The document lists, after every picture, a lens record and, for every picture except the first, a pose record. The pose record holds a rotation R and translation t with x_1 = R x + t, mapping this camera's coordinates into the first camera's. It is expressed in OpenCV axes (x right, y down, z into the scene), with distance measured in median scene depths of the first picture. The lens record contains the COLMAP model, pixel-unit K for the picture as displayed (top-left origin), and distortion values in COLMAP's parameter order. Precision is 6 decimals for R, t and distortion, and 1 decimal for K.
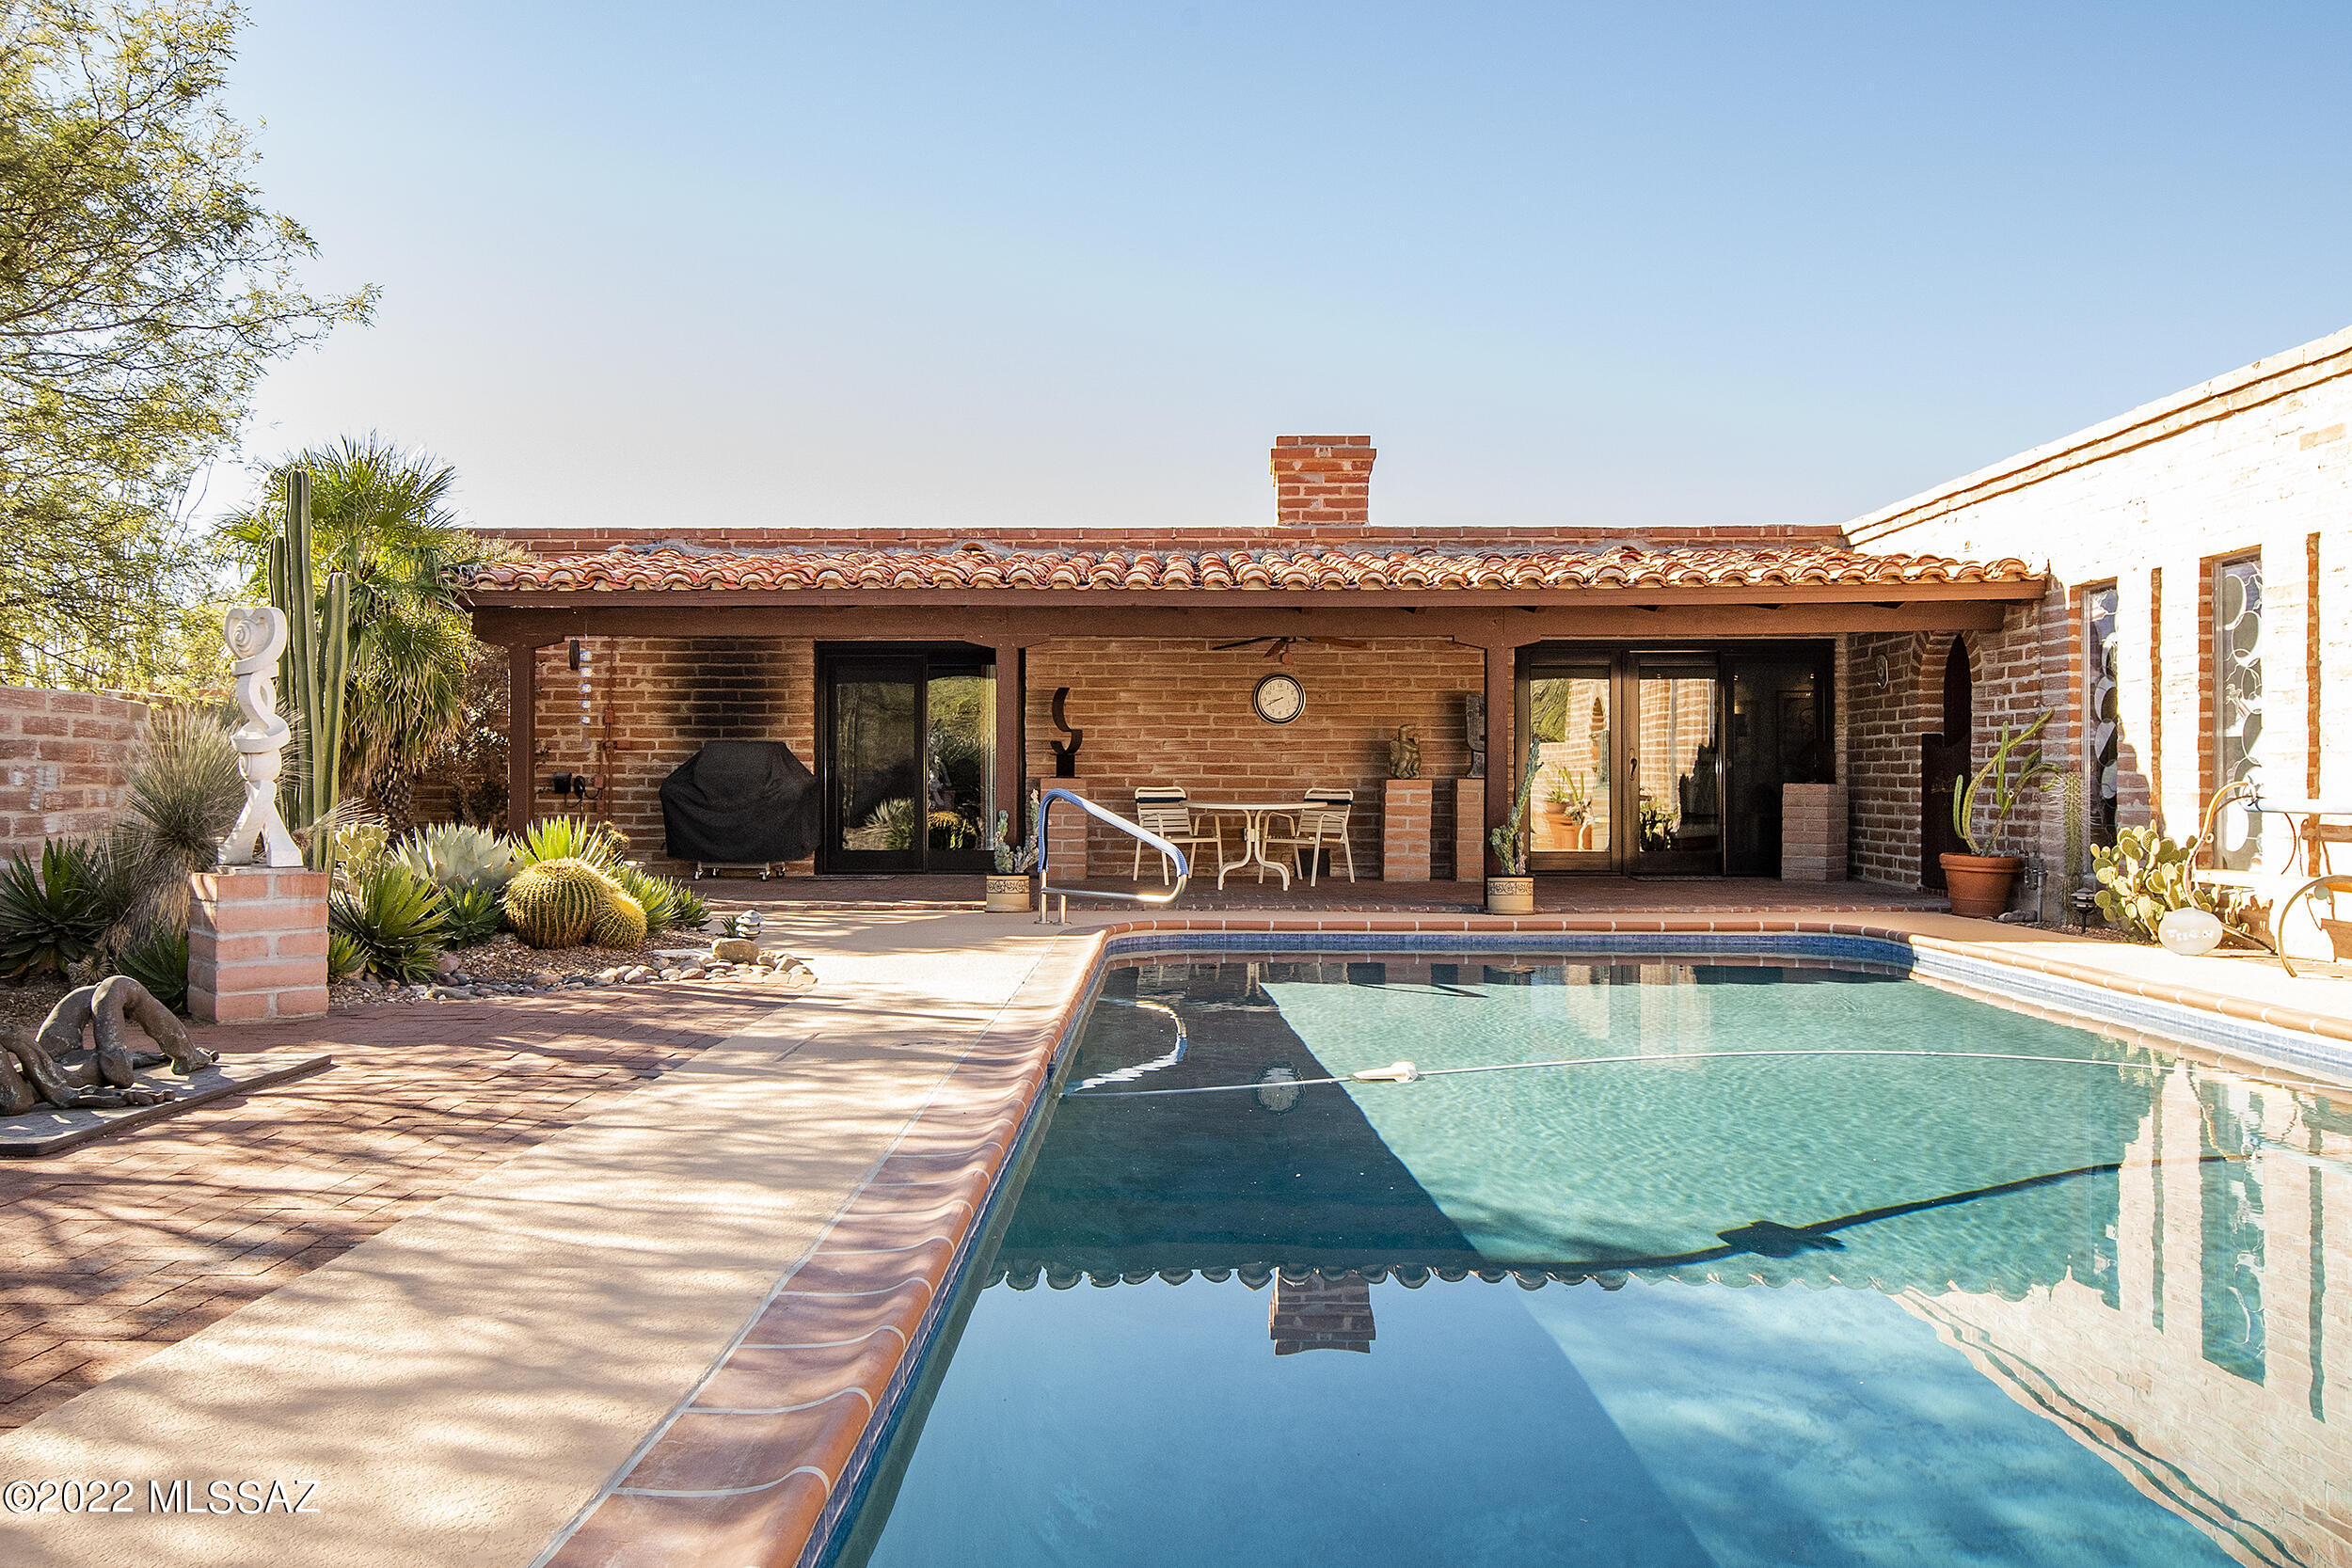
lens RADIAL K [[1842.8, 0, 1168.9], [0, 1842.8, 785.2], [0, 0, 1]] dist [0.046050, -0.007307]
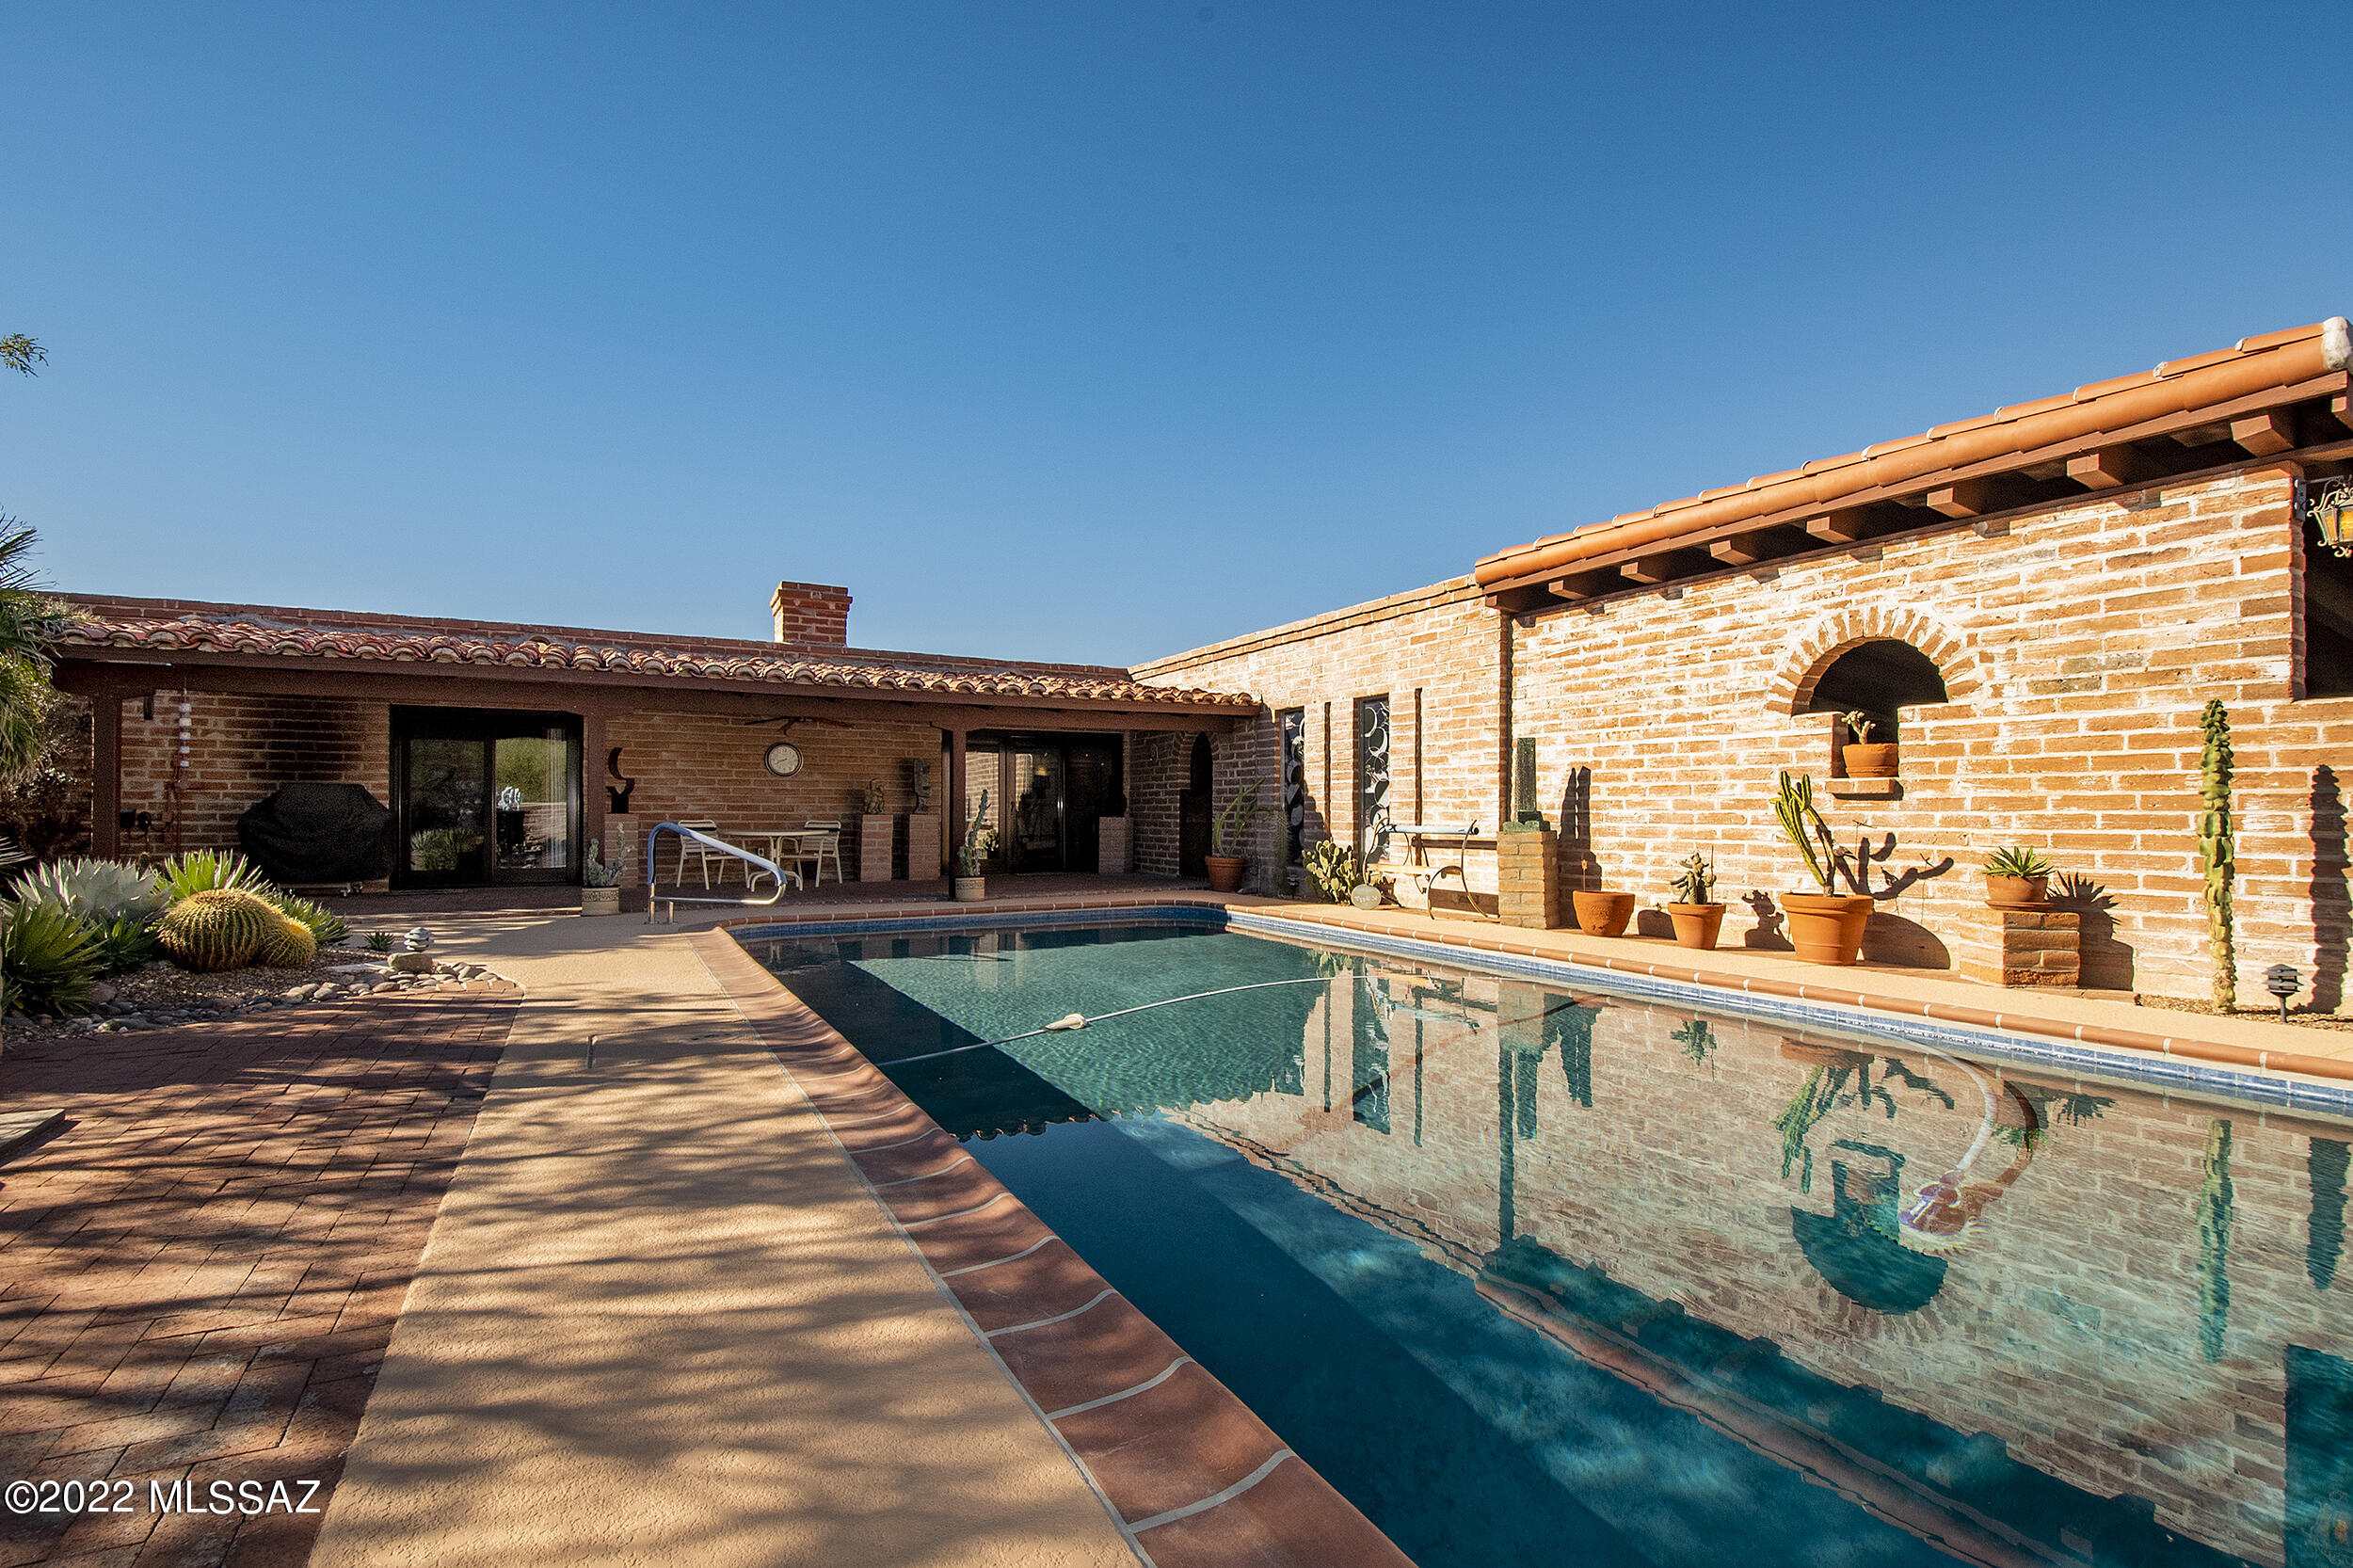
lens RADIAL K [[1075.4, 0, 1186.4], [0, 1075.4, 805.3], [0, 0, 1]] dist [-0.004562, -0.004873]
pose [[0.863454, 0.003980, 0.504413, -0.113869], [0.000925, 0.999955, -0.009472, -0.002621], [-0.504428, 0.008645, 0.863411, 0.120042]]
